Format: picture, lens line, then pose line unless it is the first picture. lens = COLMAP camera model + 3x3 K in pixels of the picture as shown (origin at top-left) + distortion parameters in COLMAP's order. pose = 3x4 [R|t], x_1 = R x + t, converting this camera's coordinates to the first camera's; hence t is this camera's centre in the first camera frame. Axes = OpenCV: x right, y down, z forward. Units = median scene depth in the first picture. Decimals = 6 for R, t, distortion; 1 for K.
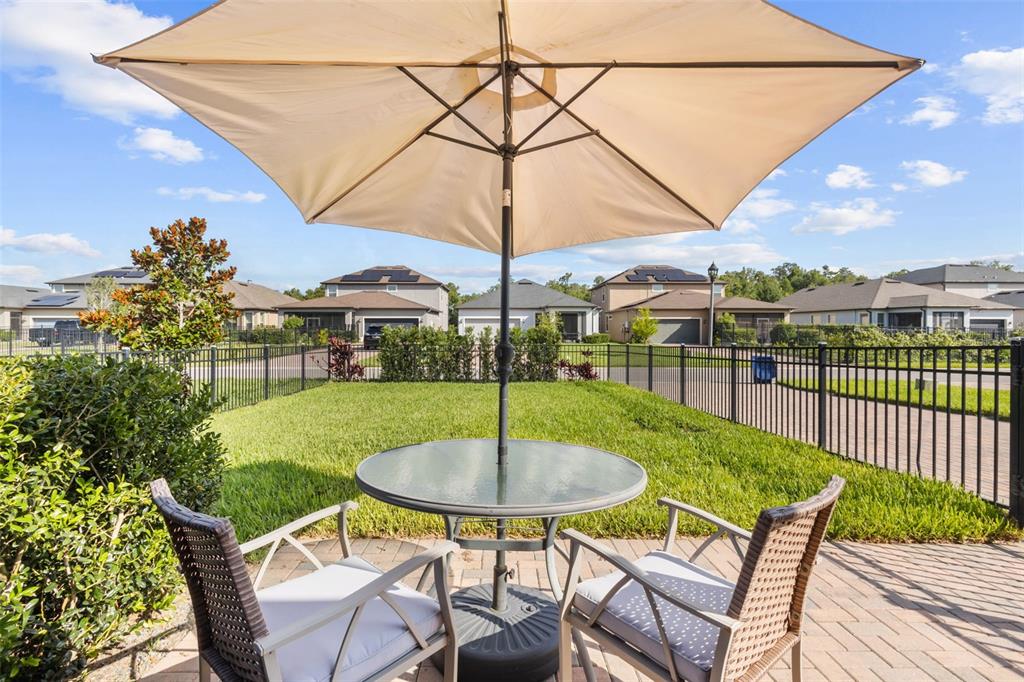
lens RADIAL K [[481.0, 0, 508.6], [0, 481.0, 338.4], [0, 0, 1]] dist [0.001506, 0.000168]
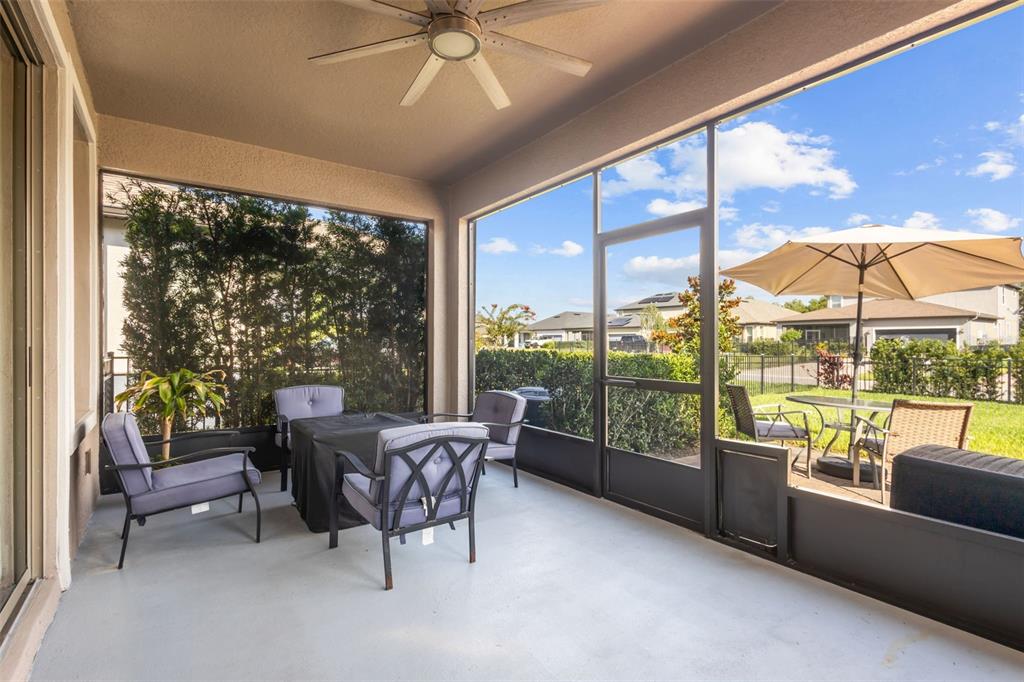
lens RADIAL K [[481.0, 0, 508.6], [0, 481.0, 338.4], [0, 0, 1]] dist [0.001506, 0.000168]
pose [[0.574372, -0.004242, -0.818583, 0.132748], [-0.015924, 0.999739, -0.016355, 0.001746], [0.818439, 0.022429, 0.574155, -0.245480]]
